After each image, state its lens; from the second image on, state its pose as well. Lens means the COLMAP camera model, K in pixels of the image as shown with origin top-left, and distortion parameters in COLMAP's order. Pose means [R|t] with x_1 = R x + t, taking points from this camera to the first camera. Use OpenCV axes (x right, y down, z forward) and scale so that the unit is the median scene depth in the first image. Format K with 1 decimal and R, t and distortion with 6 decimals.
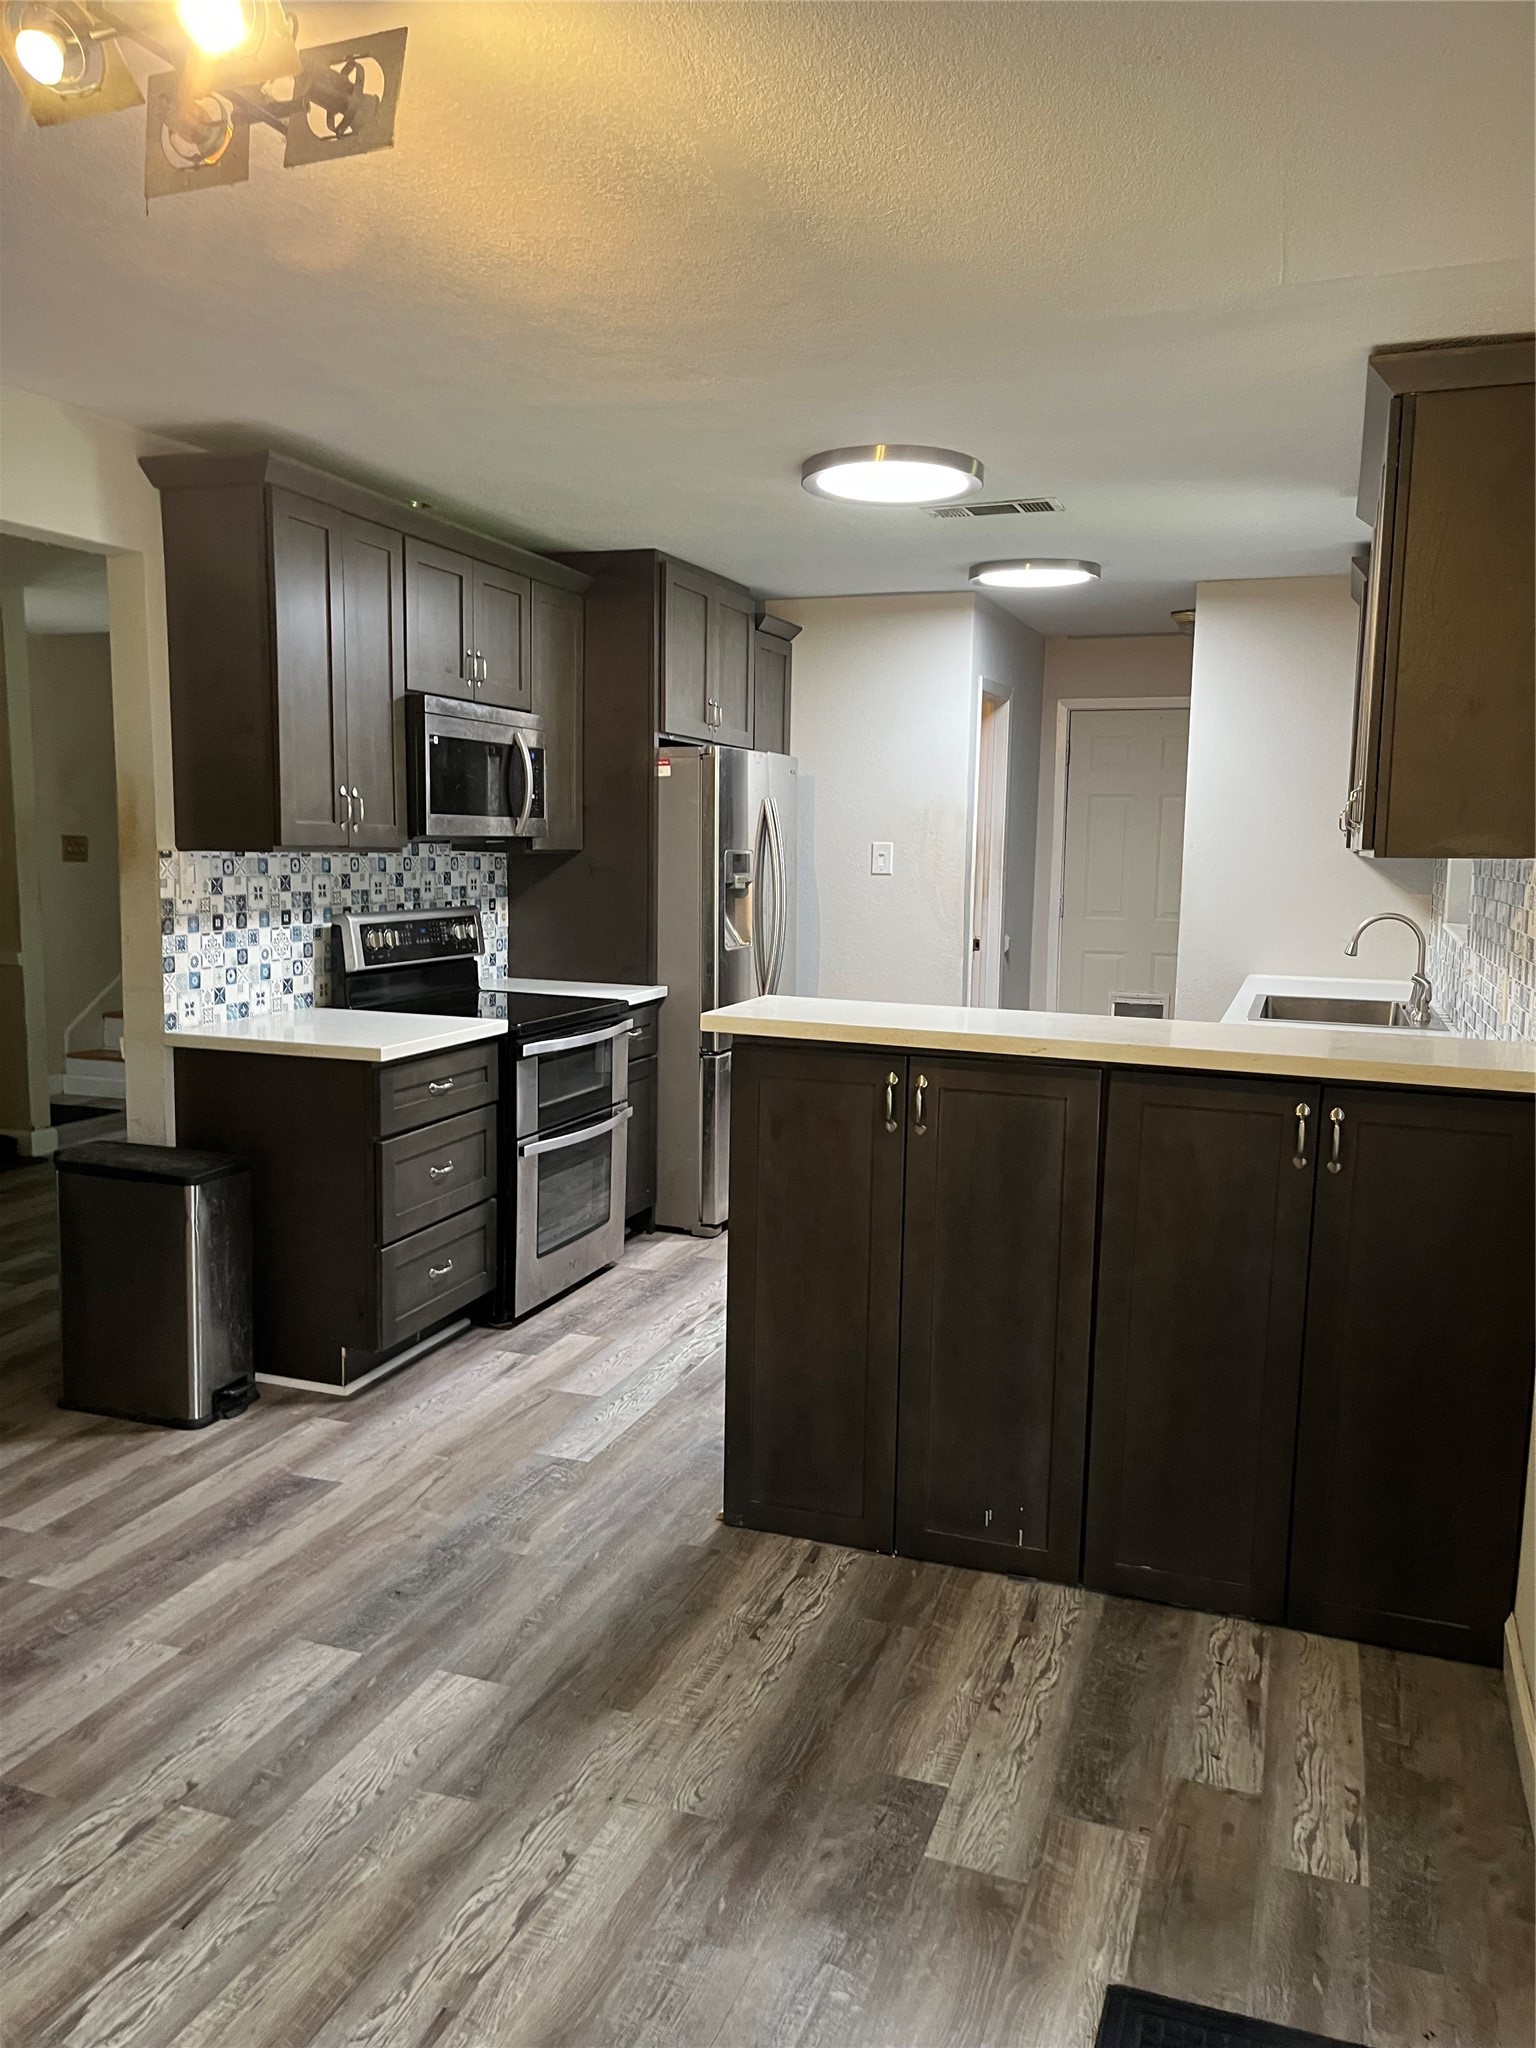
lens RADIAL K [[1552.4, 0, 767.7], [0, 1552.4, 1057.5], [0, 0, 1]] dist [0.096076, -0.126990]
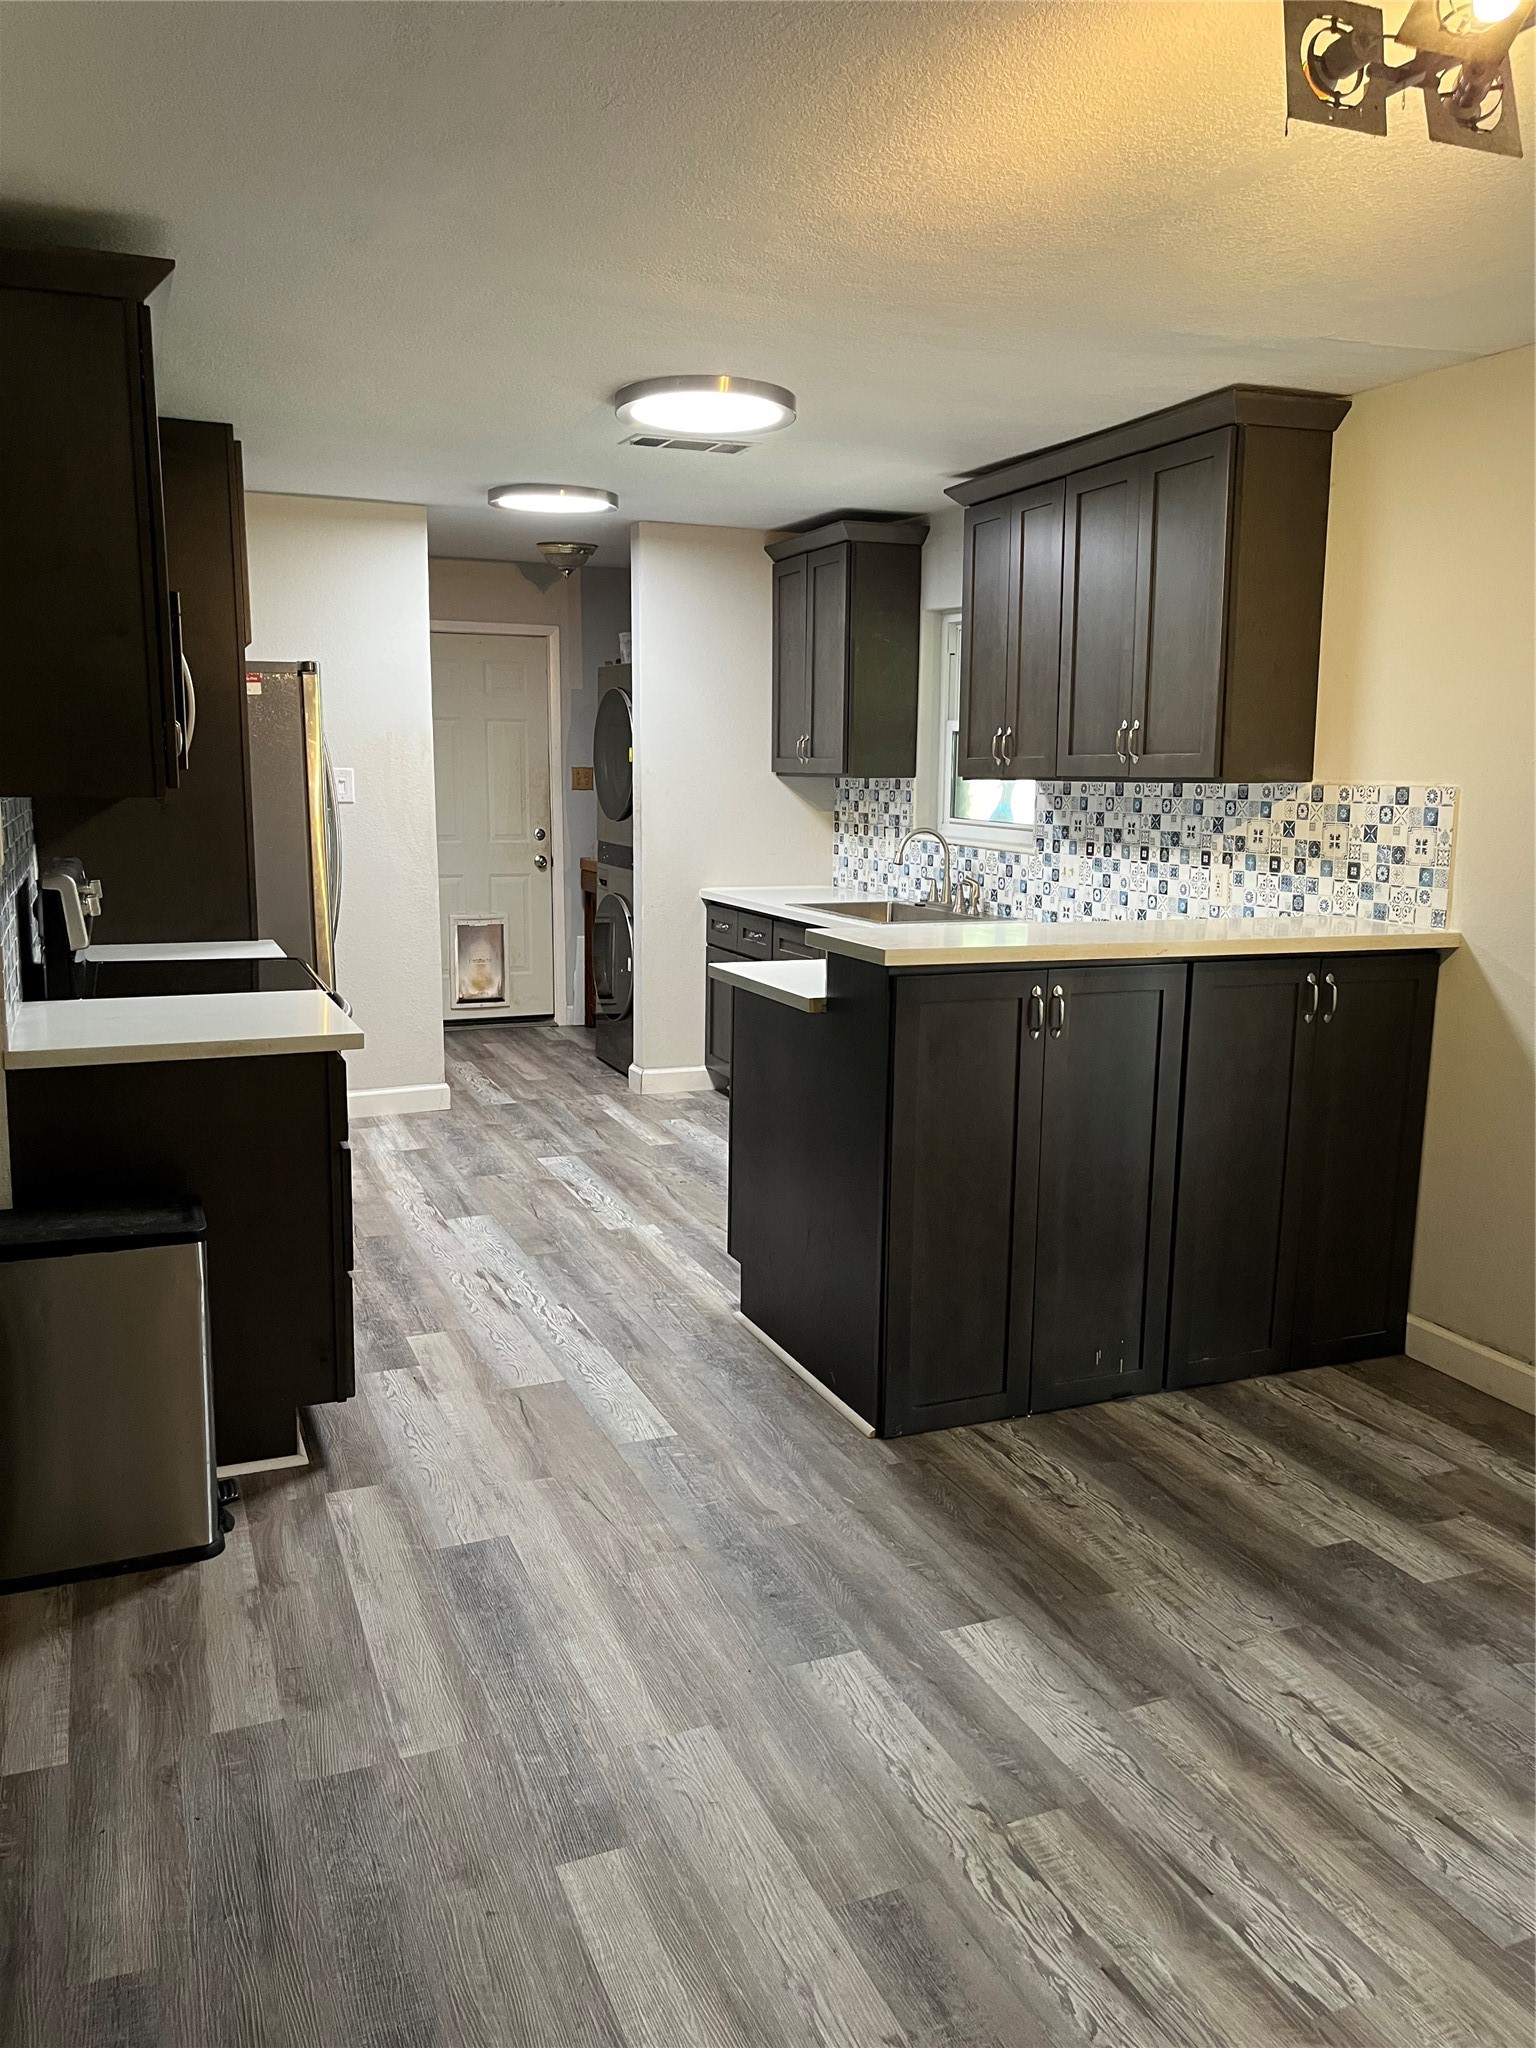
lens RADIAL K [[1552.8, 0, 768.0], [0, 1552.8, 1024.0], [0, 0, 1]] dist [0.084696, -0.111404]
pose [[0.730210, -0.116154, 0.673277, -0.854393], [0.096422, 0.993100, 0.066754, -0.056777], [-0.676385, 0.016174, 0.736371, 0.332660]]
